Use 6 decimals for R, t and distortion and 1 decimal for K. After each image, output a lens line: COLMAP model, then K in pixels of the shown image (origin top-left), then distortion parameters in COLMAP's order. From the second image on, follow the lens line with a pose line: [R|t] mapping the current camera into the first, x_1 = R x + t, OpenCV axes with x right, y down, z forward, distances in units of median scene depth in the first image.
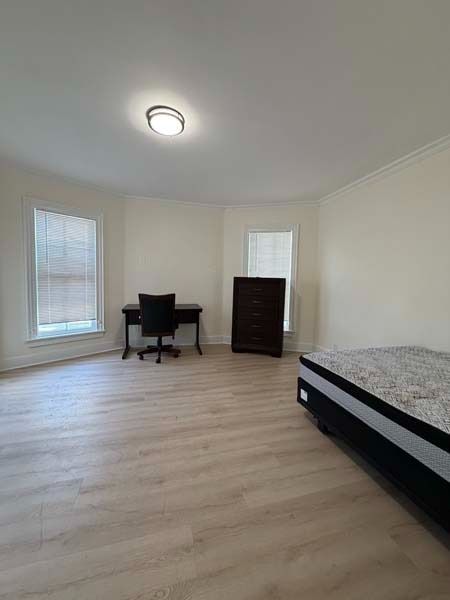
lens RADIAL K [[239.6, 0, 226.1], [0, 239.6, 298.3], [0, 0, 1]] dist [-0.000386, 0.000203]
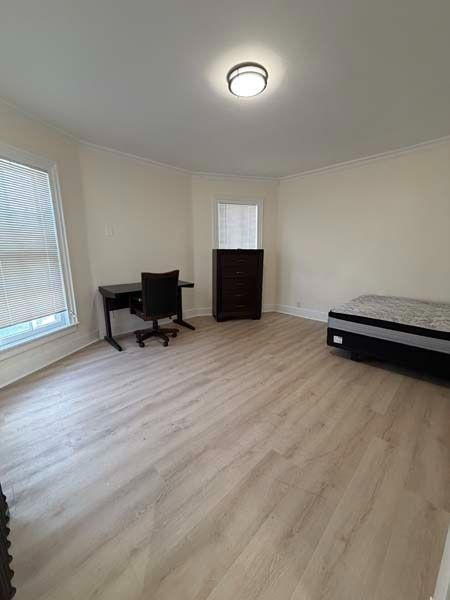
lens RADIAL K [[239.6, 0, 226.1], [0, 239.6, 298.3], [0, 0, 1]] dist [-0.000386, 0.000203]
pose [[0.869435, -0.124124, 0.478200, -0.483360], [0.058540, 0.986989, 0.149753, -0.037012], [-0.490566, -0.102207, 0.865389, 0.095878]]
